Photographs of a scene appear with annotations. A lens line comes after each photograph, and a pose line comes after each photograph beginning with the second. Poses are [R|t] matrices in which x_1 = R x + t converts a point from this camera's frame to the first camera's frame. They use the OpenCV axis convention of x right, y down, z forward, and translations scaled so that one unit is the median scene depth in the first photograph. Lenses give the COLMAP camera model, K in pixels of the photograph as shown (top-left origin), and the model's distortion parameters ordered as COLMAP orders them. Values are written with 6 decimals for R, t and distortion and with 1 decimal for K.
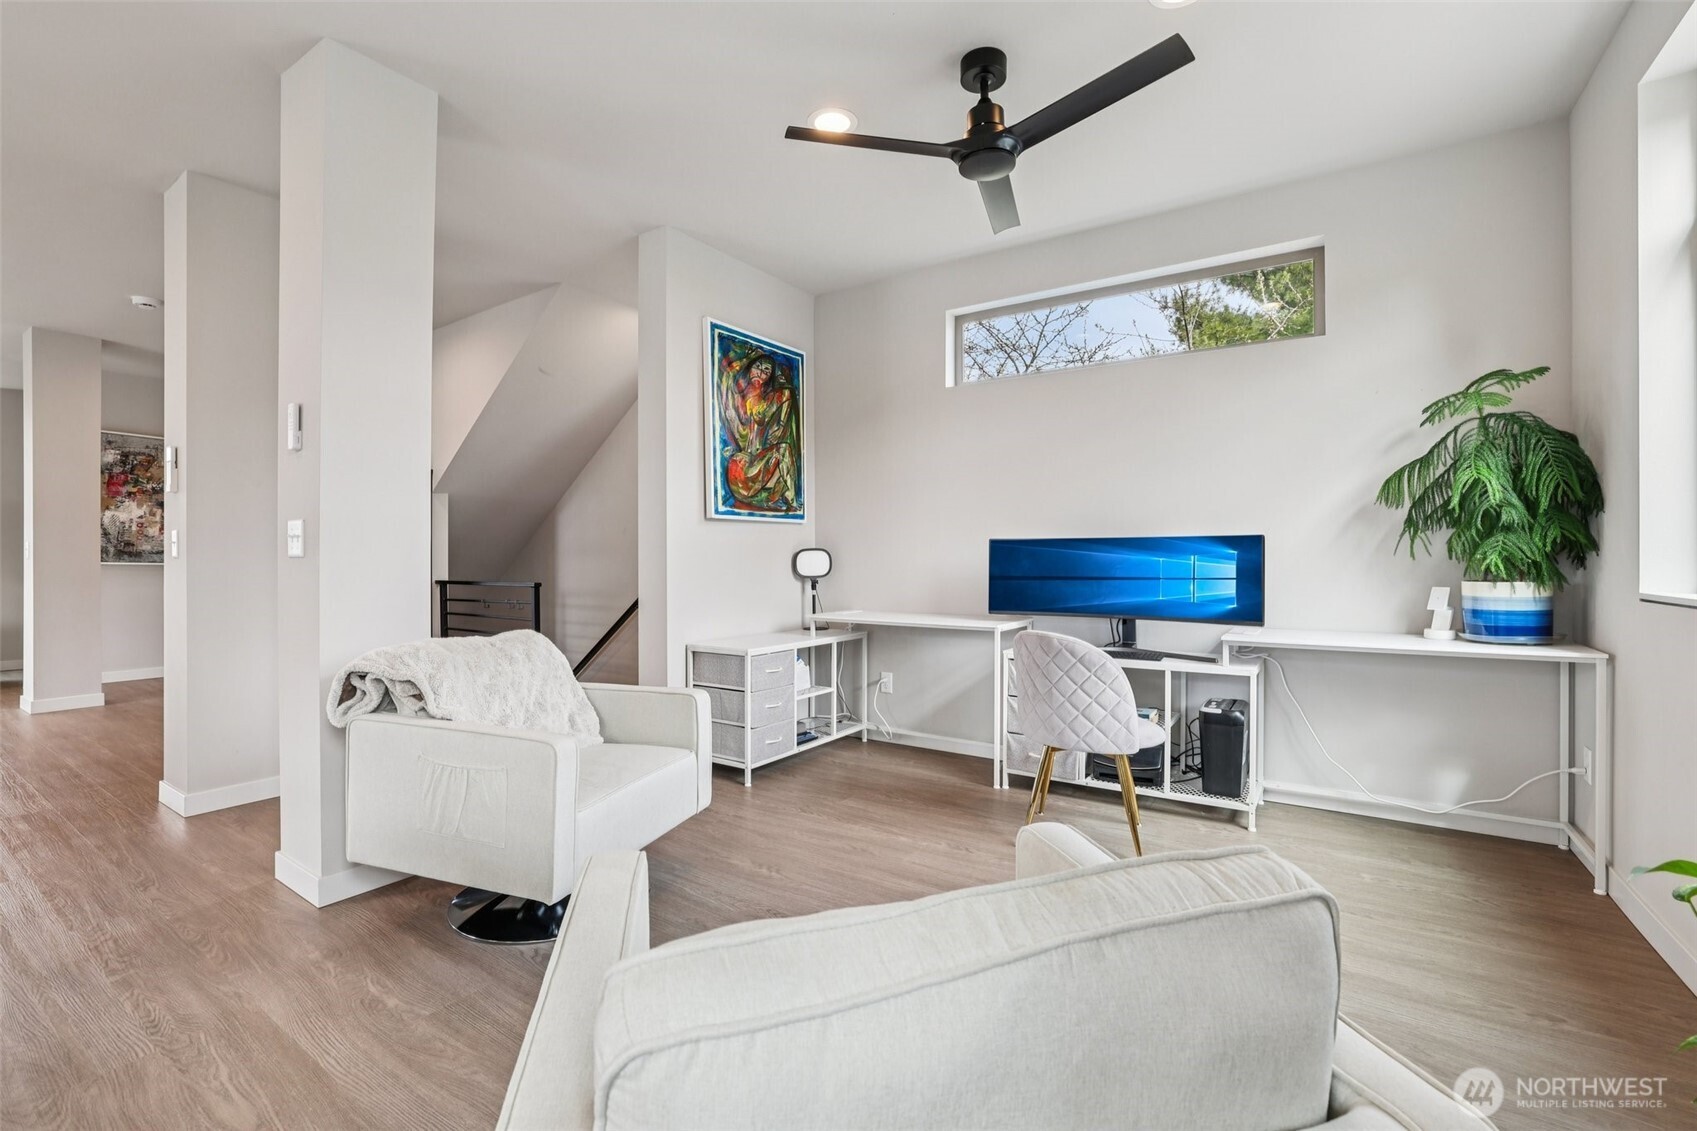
lens RADIAL K [[732.2, 0, 849.6], [0, 732.2, 566.1], [0, 0, 1]] dist [-0.037043, 0.010228]
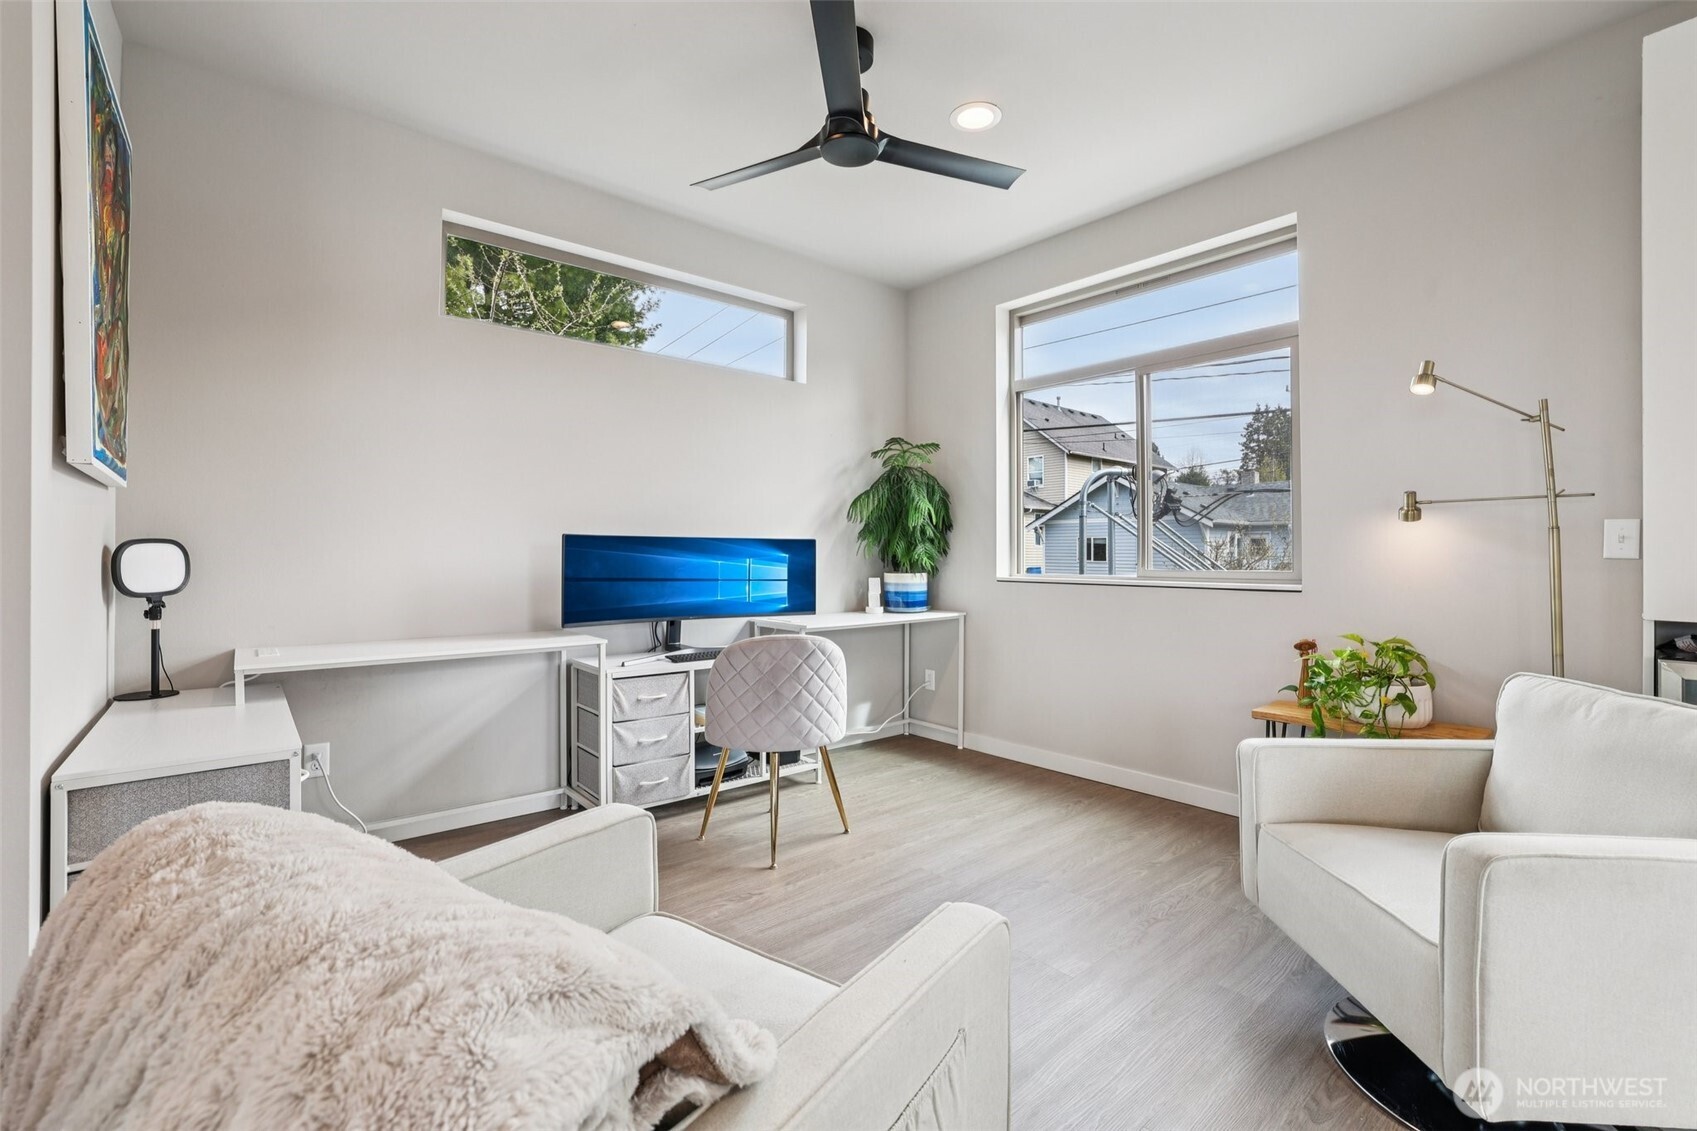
lens RADIAL K [[732.2, 0, 844.8], [0, 732.2, 556.4], [0, 0, 1]] dist [-0.037043, 0.010228]
pose [[0.277982, -0.000495, 0.960586, -0.607534], [0.006789, 0.999976, -0.001450, -0.012220], [-0.960562, 0.006924, 0.277979, 0.611828]]
